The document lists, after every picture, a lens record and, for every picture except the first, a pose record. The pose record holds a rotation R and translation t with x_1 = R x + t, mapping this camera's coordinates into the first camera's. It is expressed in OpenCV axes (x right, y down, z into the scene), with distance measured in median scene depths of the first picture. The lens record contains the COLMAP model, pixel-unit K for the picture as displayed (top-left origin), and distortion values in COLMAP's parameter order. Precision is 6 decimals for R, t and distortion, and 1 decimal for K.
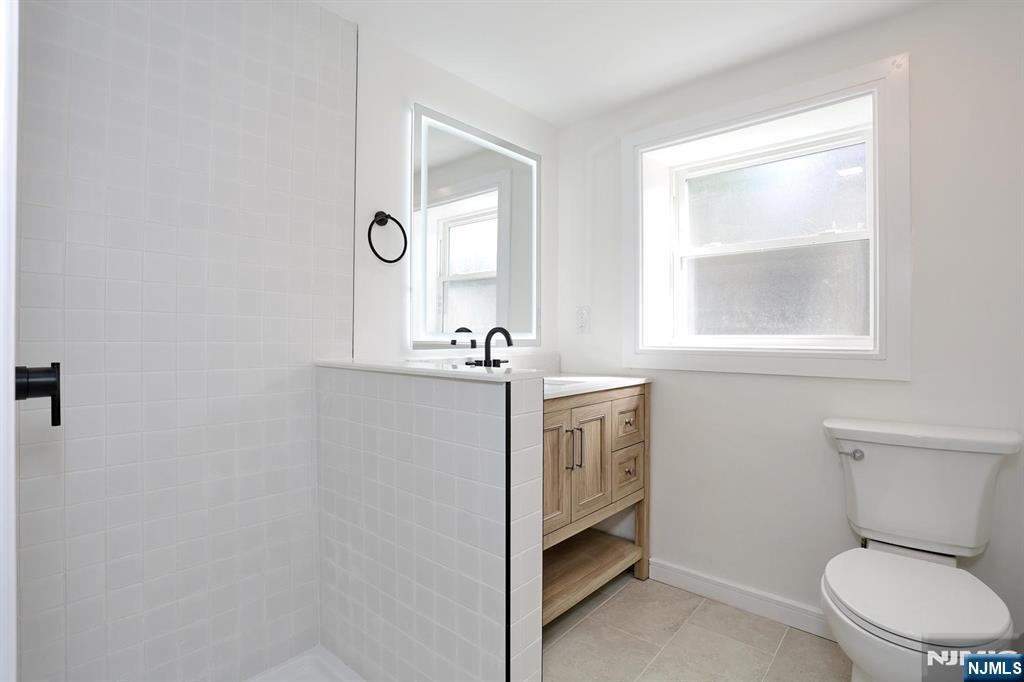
lens RADIAL K [[494.9, 0, 507.2], [0, 494.9, 336.7], [0, 0, 1]] dist [-0.064759, 0.028185]
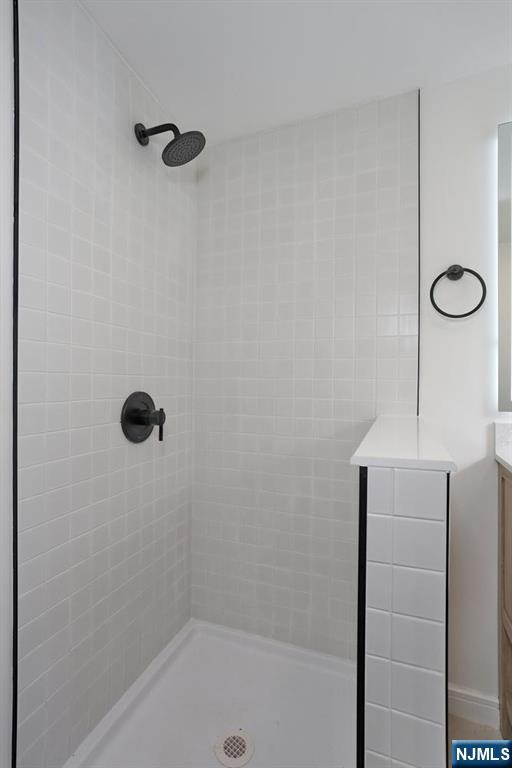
lens RADIAL K [[371.2, 0, 256.0], [0, 371.2, 384.0], [0, 0, 1]] dist [-0.064759, 0.028185]
pose [[0.352981, -0.003090, -0.935625, 0.290236], [-0.003667, 0.999982, -0.004685, -0.019061], [0.935623, 0.005084, 0.352964, 0.403019]]
